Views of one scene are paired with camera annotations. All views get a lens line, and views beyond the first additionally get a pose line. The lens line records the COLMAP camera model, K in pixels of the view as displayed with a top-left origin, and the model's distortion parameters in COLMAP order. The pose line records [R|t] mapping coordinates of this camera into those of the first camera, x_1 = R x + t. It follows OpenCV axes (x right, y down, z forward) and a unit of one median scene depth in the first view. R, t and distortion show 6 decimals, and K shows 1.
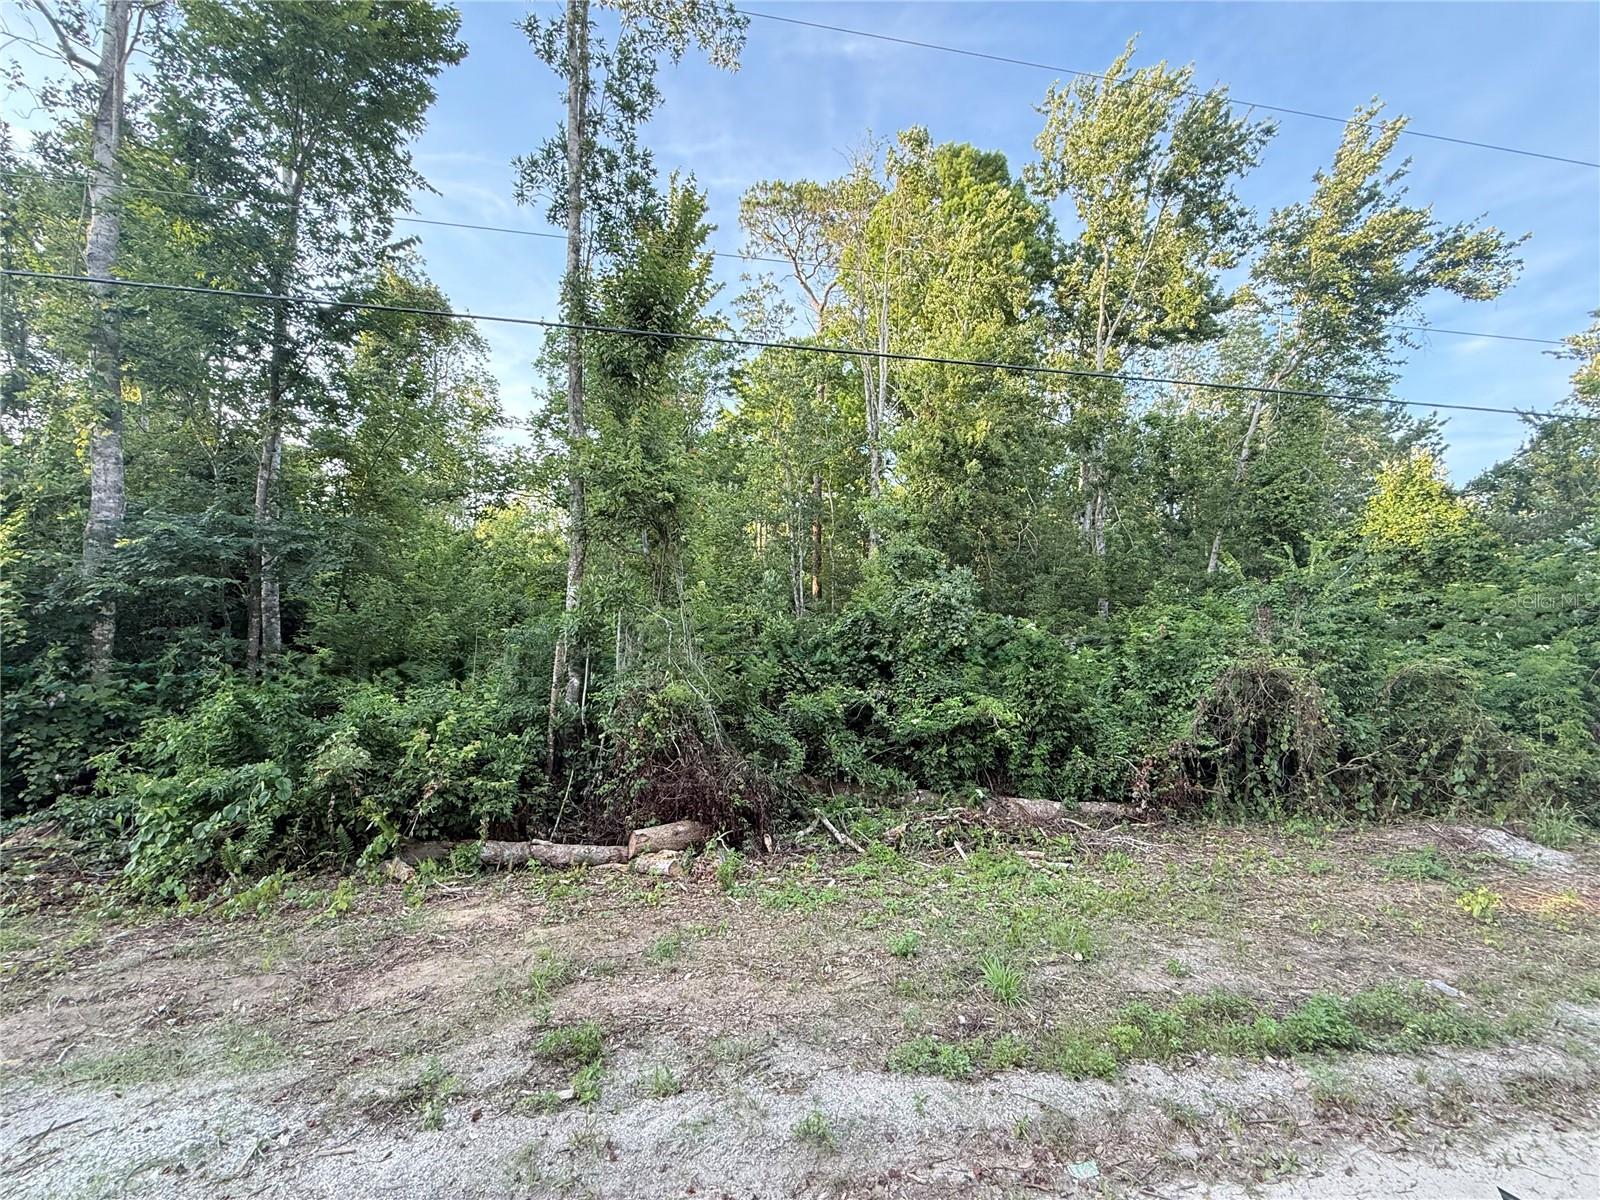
lens RADIAL K [[638.8, 0, 793.9], [0, 638.8, 600.9], [0, 0, 1]] dist [0.001028, -0.000323]
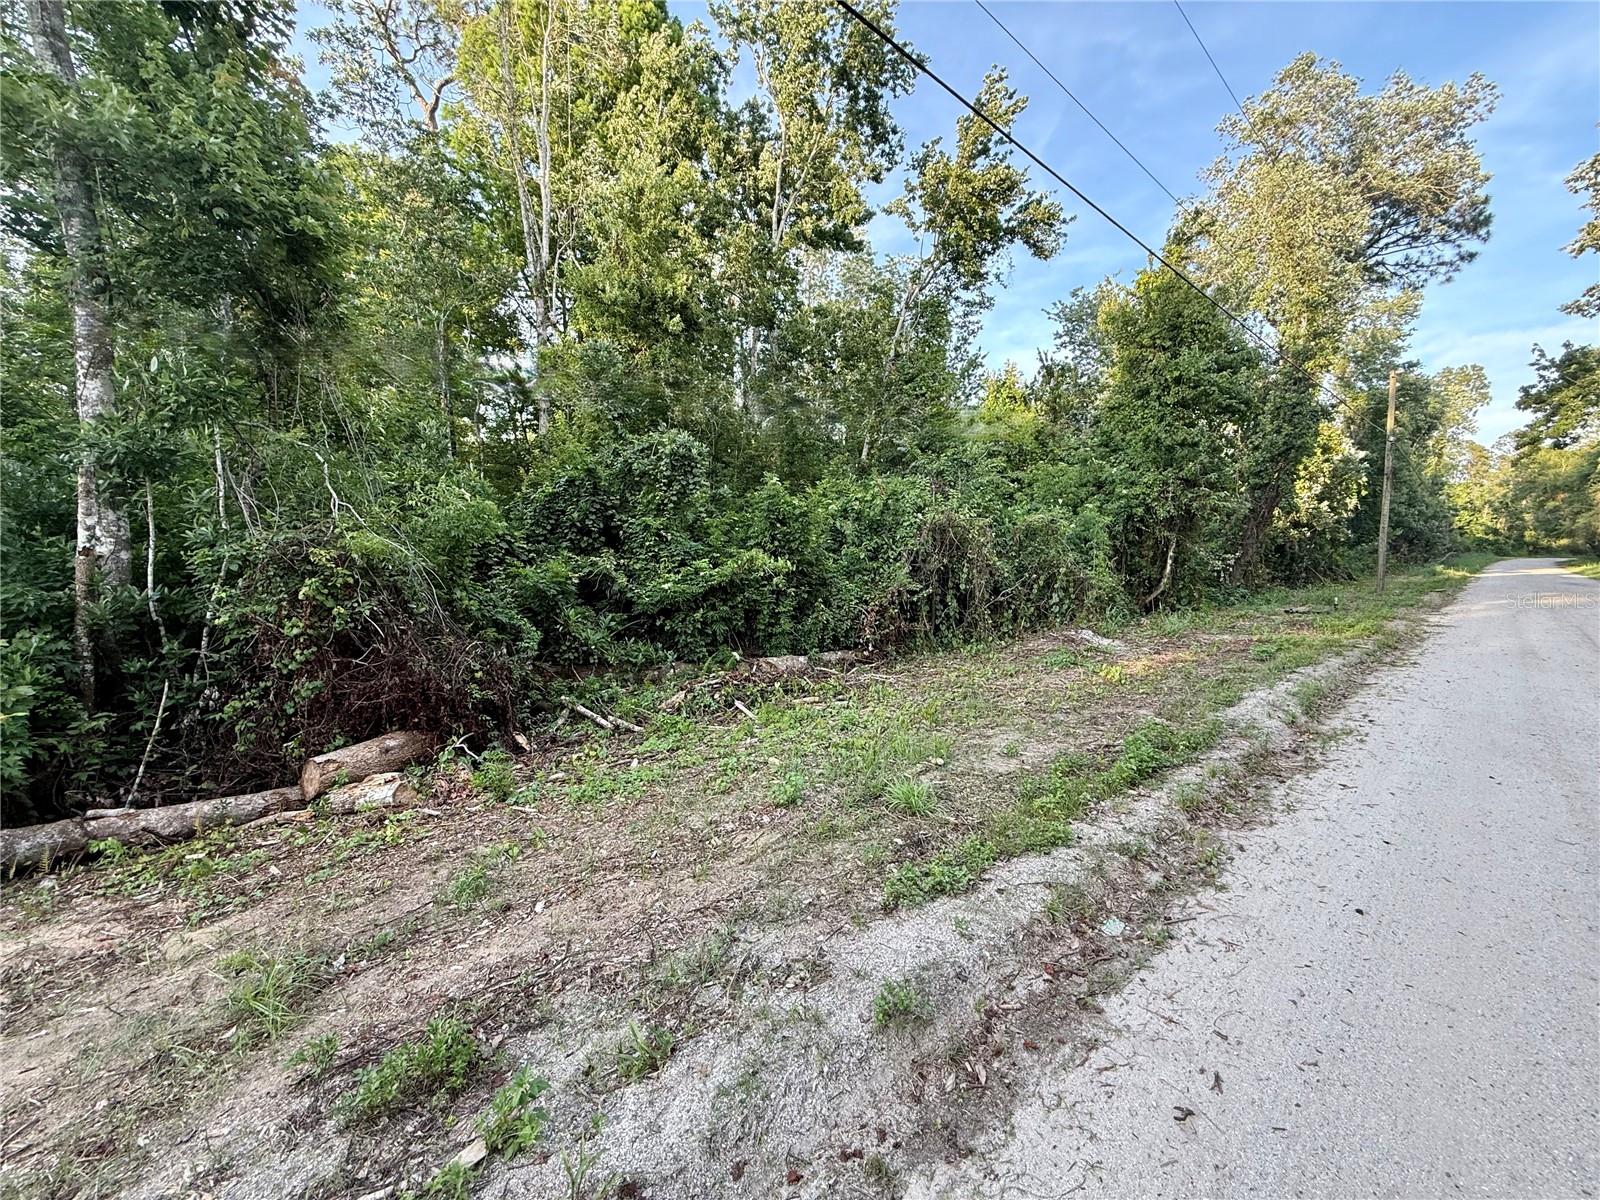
lens RADIAL K [[634.6, 0, 794.5], [0, 634.6, 600.6], [0, 0, 1]] dist [0.000675, -0.000568]
pose [[0.841518, -0.075676, 0.534903, -0.166464], [0.005046, 0.991198, 0.132291, 0.117068], [-0.540206, -0.108626, 0.834493, 0.213820]]
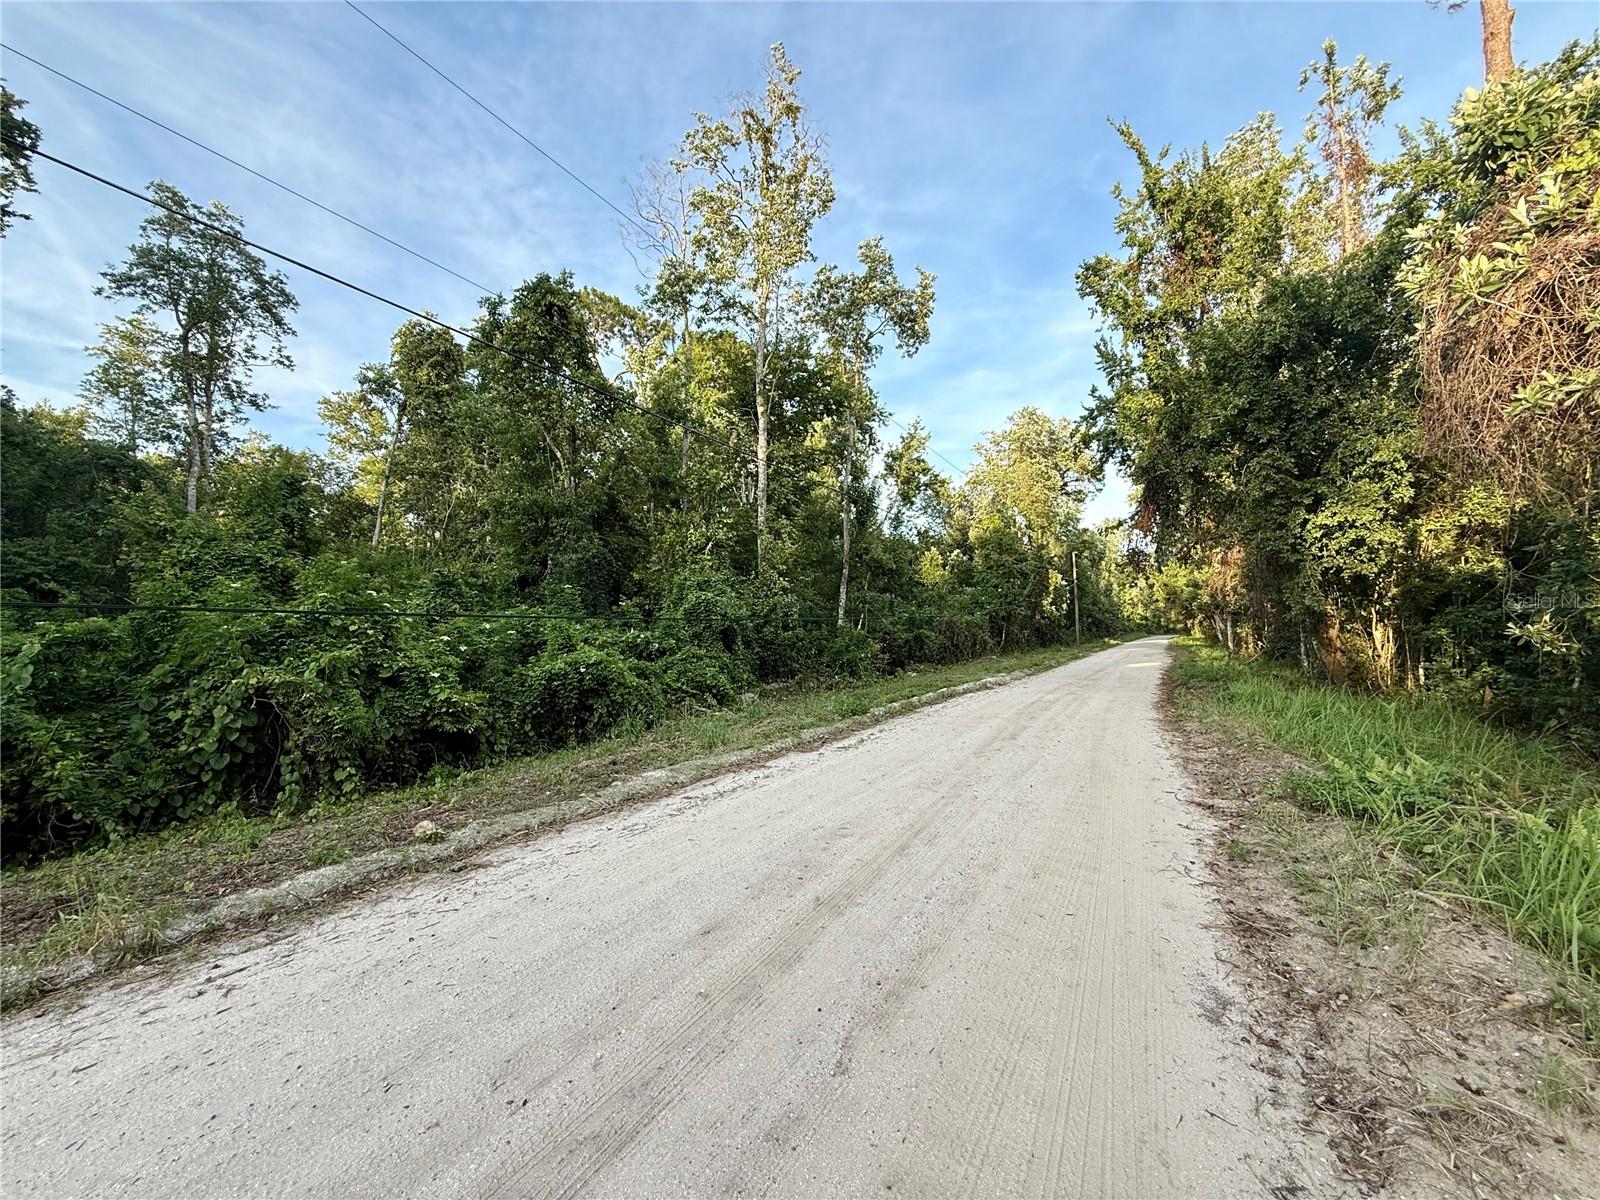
lens RADIAL K [[634.6, 0, 794.5], [0, 634.6, 600.6], [0, 0, 1]] dist [0.000675, -0.000568]
pose [[0.637368, 0.003882, 0.770550, -2.916792], [-0.002695, 0.999992, -0.002809, 0.025787], [-0.770555, -0.000286, 0.637374, -0.619419]]
